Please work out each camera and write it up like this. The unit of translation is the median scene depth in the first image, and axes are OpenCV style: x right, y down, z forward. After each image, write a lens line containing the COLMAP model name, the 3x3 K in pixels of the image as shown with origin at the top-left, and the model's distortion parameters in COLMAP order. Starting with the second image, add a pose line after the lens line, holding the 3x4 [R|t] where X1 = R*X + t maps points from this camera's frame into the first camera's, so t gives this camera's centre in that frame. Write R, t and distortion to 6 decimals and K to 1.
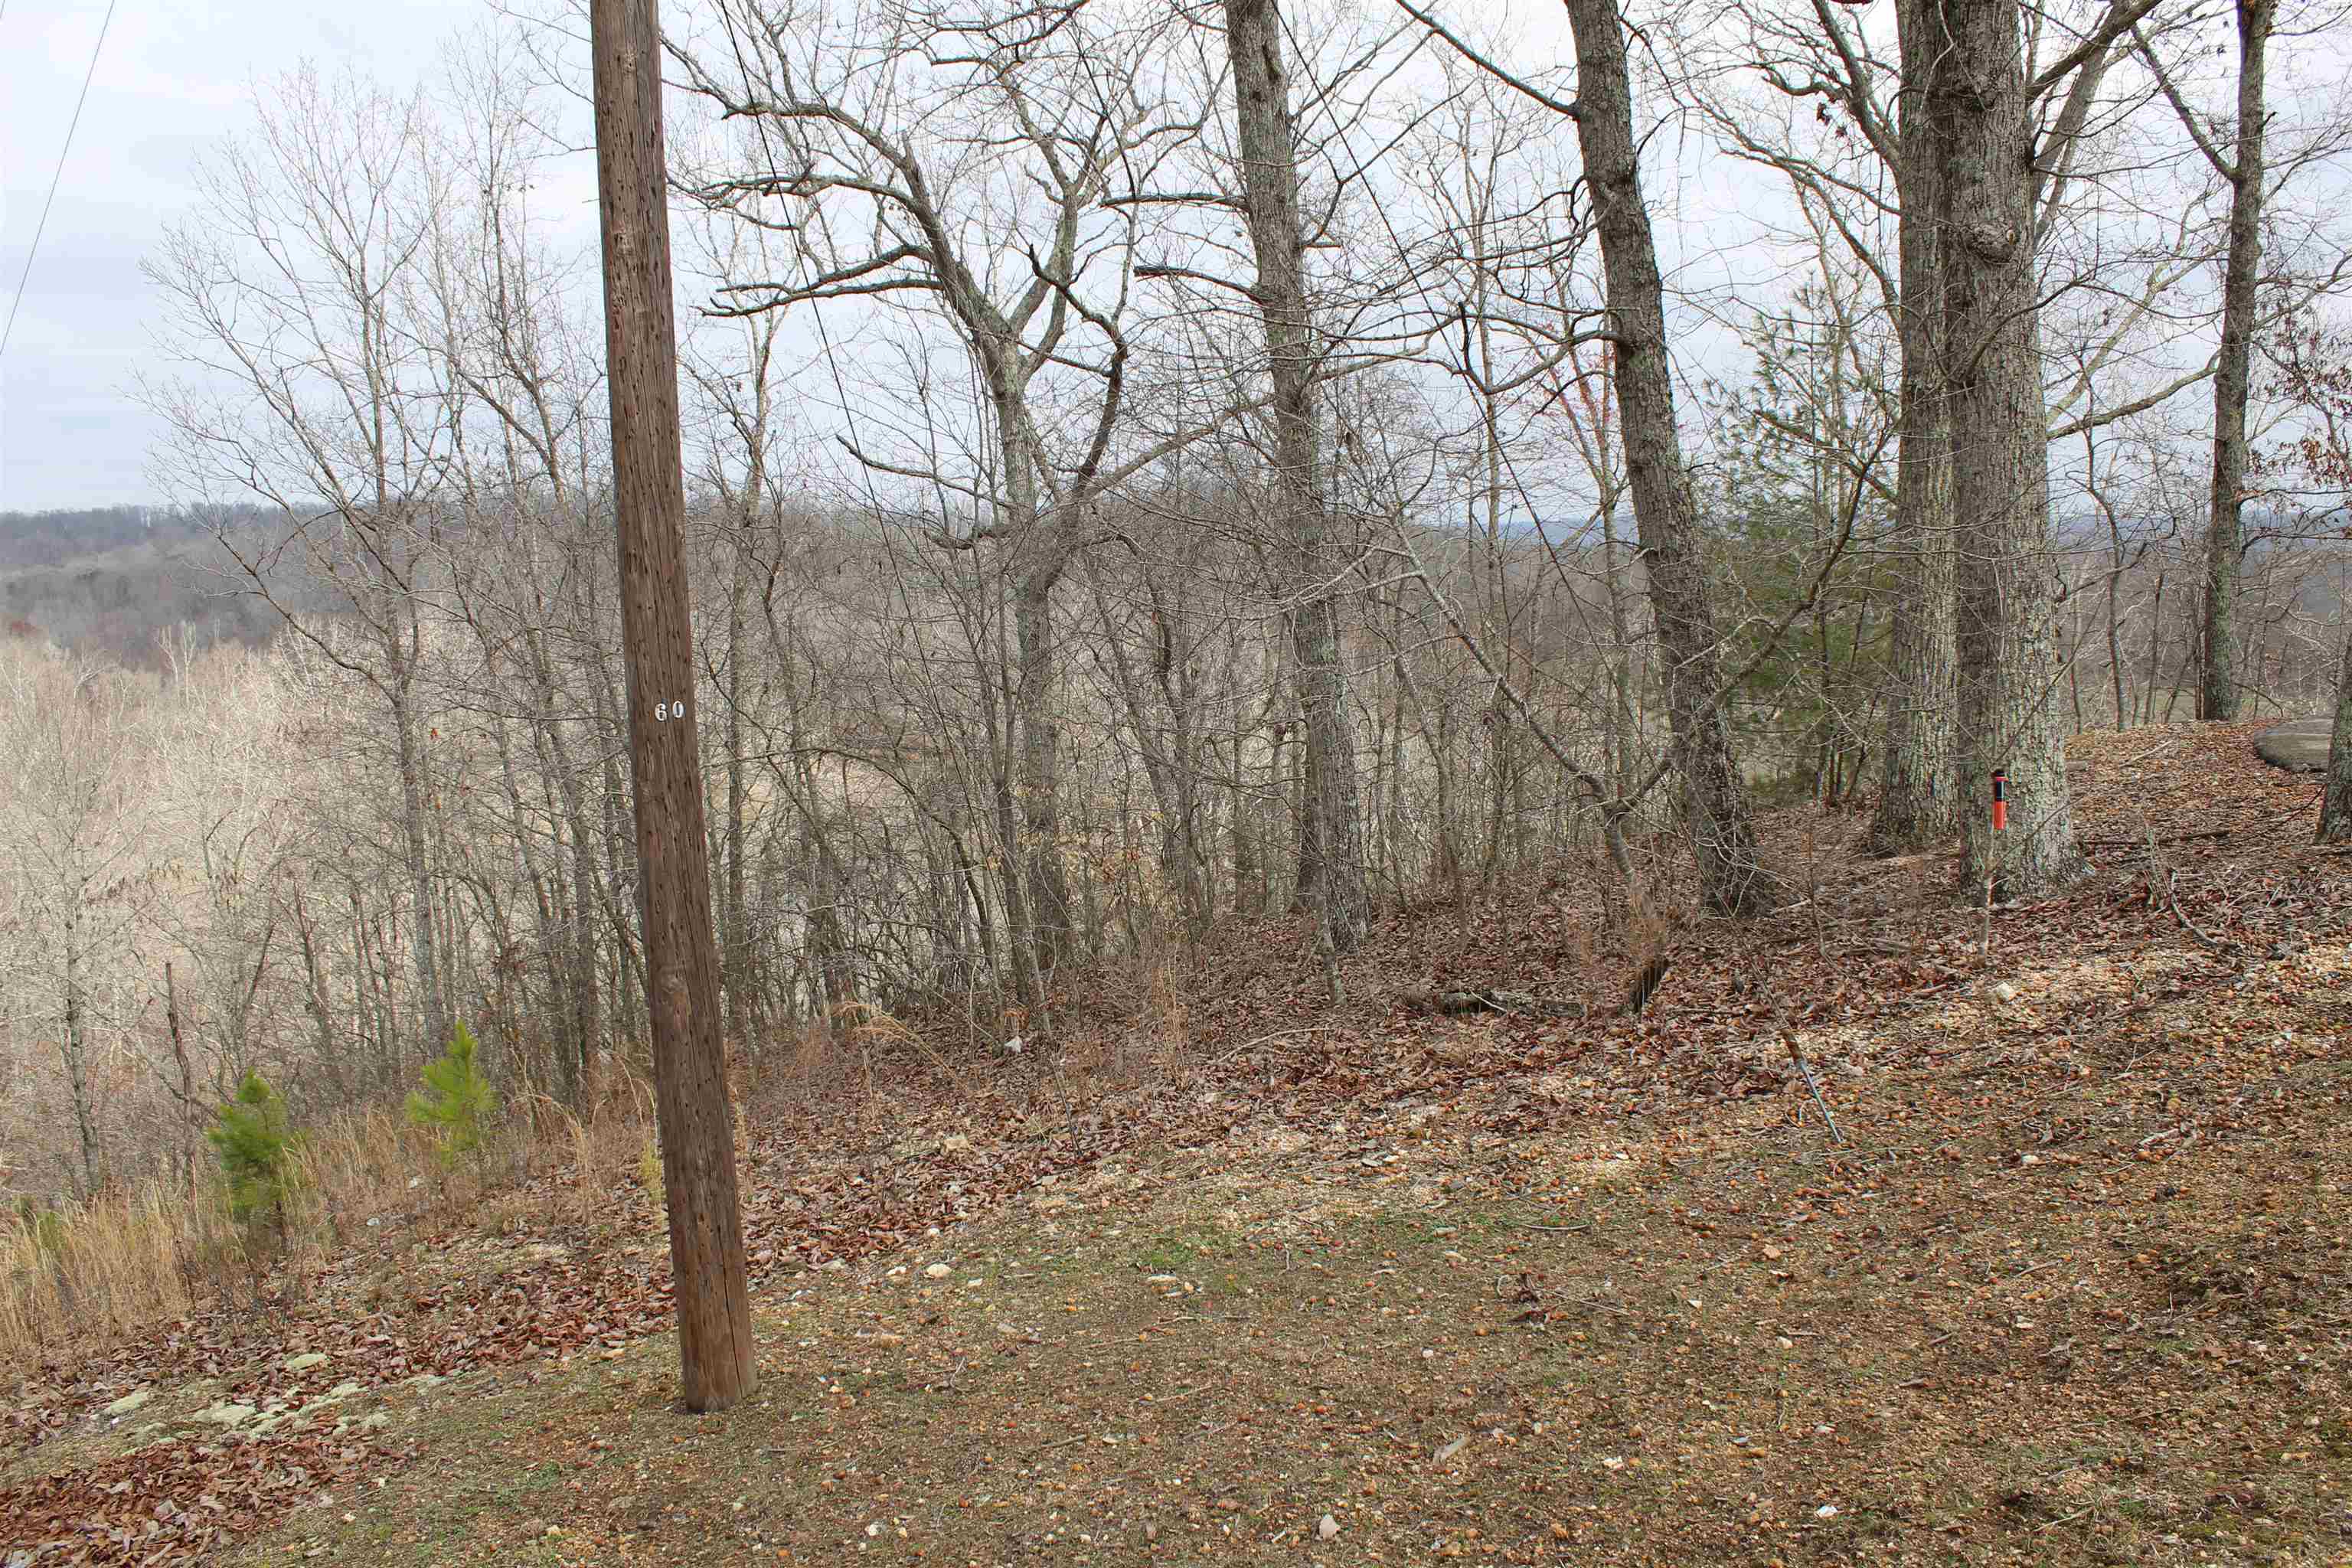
lens RADIAL K [[1999.0, 0, 1176.0], [0, 1999.0, 784.0], [0, 0, 1]] dist [-0.166740, 0.163129]
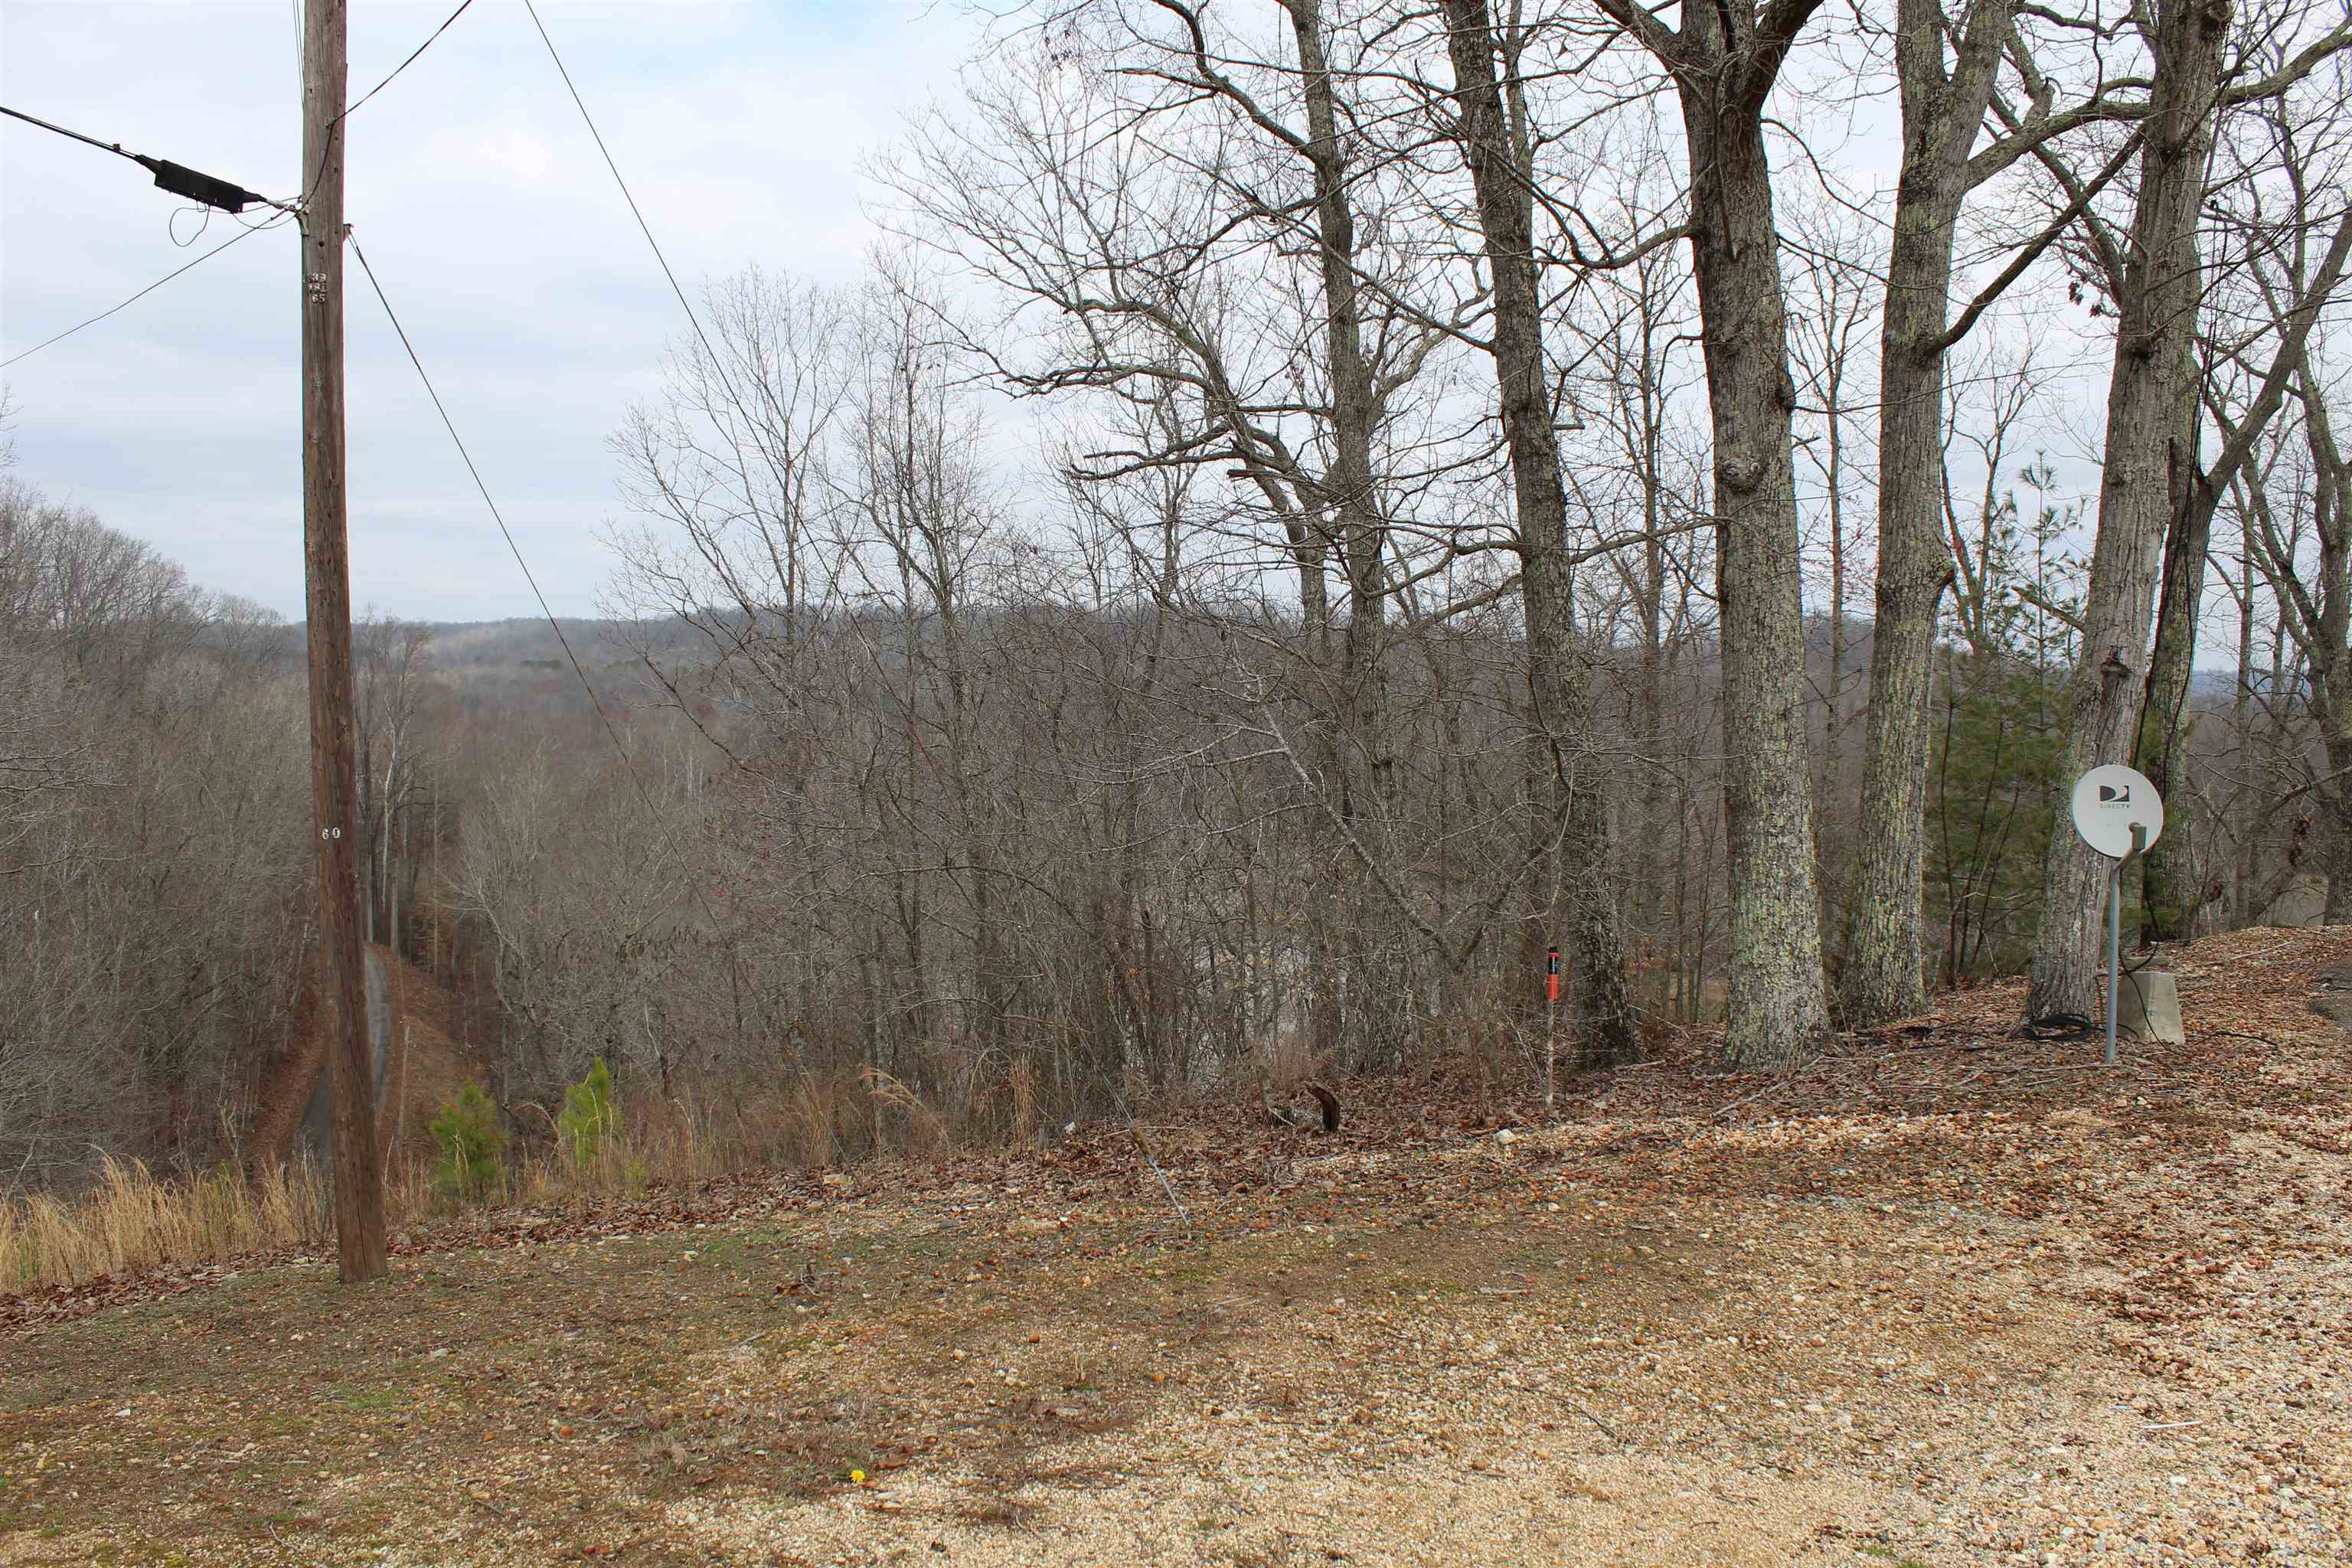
lens RADIAL K [[1999.0, 0, 1176.0], [0, 1999.0, 784.0], [0, 0, 1]] dist [-0.166740, 0.163129]
pose [[0.951119, 0.049100, -0.304896, 0.270003], [-0.068077, 0.996328, -0.051918, -0.012984], [0.301227, 0.070136, 0.950969, -0.090040]]
